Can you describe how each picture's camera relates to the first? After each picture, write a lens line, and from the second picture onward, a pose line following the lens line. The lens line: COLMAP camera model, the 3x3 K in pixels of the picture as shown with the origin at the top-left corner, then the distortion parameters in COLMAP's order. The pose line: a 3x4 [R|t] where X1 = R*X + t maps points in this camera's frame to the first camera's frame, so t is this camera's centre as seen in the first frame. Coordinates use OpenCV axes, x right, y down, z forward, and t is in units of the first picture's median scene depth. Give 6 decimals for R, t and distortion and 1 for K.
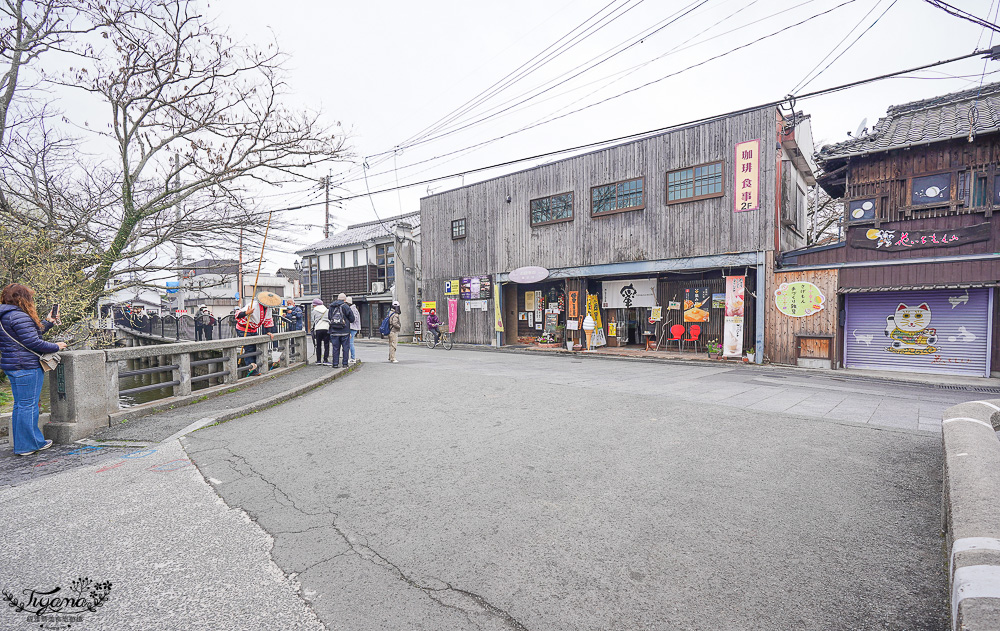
lens RADIAL K [[444.3, 0, 497.6], [0, 444.3, 338.4], [0, 0, 1]] dist [-0.001217, 0.000338]
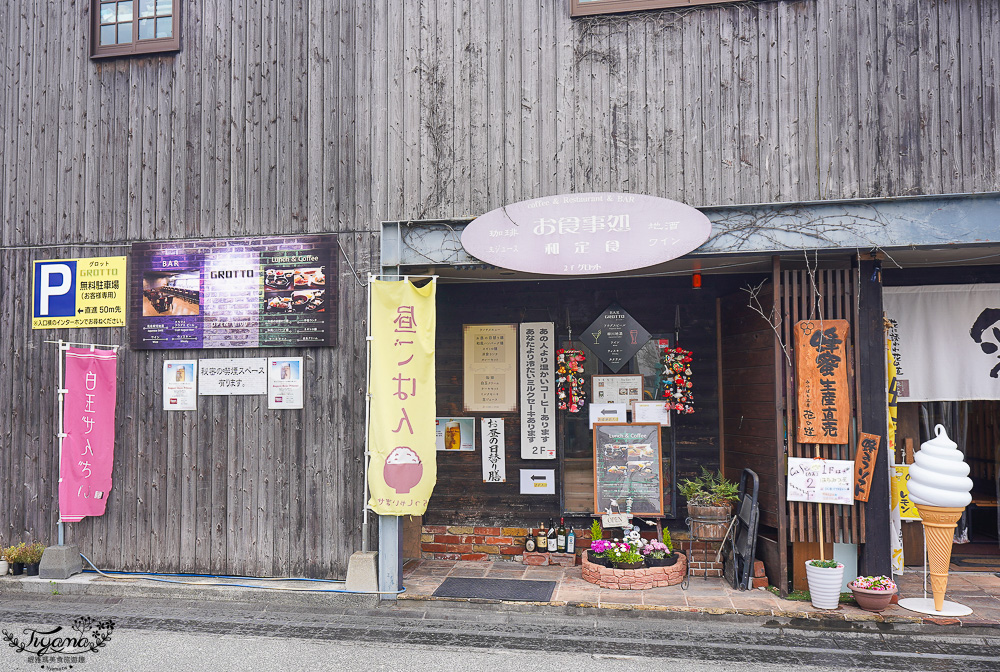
lens RADIAL K [[908.8, 0, 497.9], [0, 908.8, 359.8], [0, 0, 1]] dist [0.003290, 0.000670]
pose [[0.873163, 0.031959, 0.486380, -0.183463], [0.024618, 0.993683, -0.109488, -0.045837], [-0.486807, 0.107574, 0.866860, 0.740369]]
